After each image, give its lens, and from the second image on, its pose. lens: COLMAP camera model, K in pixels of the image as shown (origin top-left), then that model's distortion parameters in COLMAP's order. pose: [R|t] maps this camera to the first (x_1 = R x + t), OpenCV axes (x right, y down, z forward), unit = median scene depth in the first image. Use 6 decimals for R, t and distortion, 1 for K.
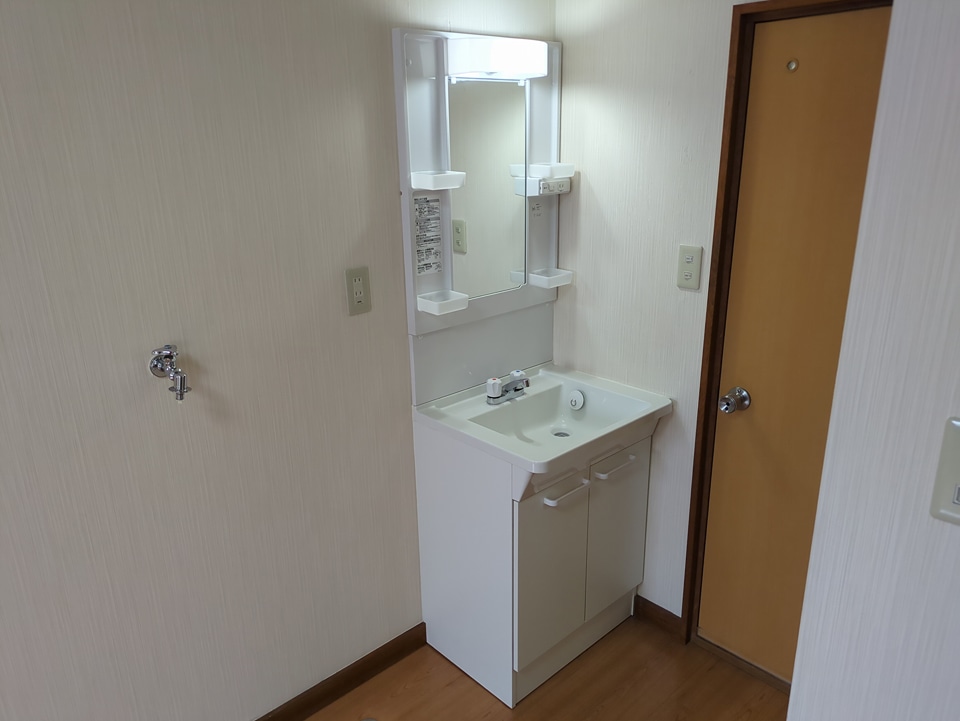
lens RADIAL K [[692.8, 0, 480.0], [0, 692.8, 360.5], [0, 0, 1]] dist [0.069683, -0.069684]
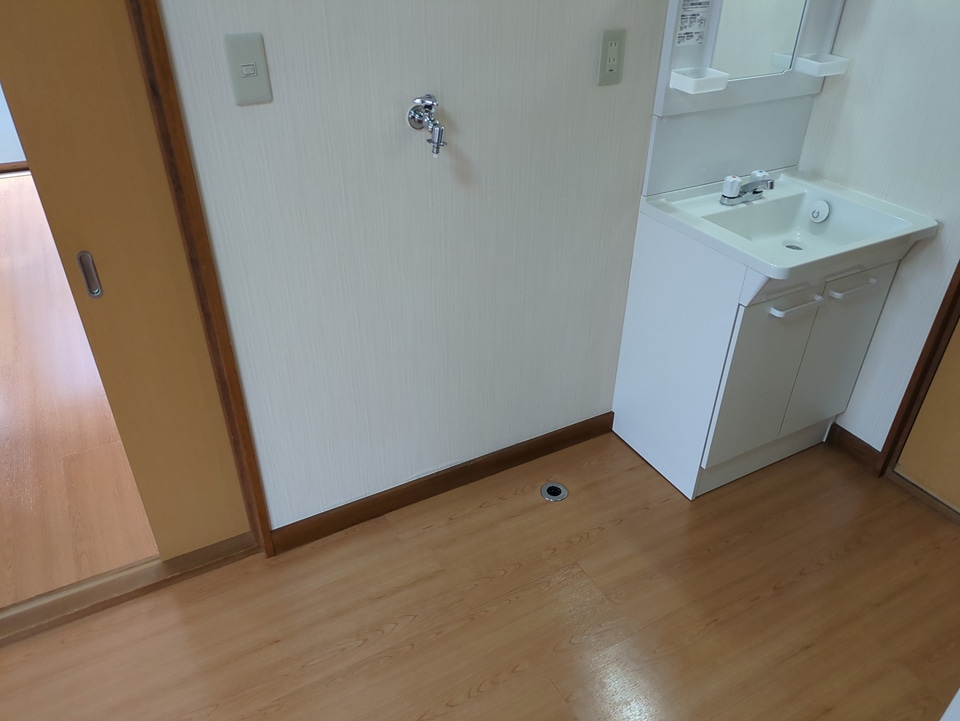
lens RADIAL K [[692.8, 0, 480.0], [0, 692.8, 360.5], [0, 0, 1]] dist [0.069683, -0.069684]
pose [[0.972937, 0.153435, -0.172778, -0.109826], [-0.106401, 0.961216, 0.254445, 0.060550], [0.205118, -0.229176, 0.951528, -0.010927]]
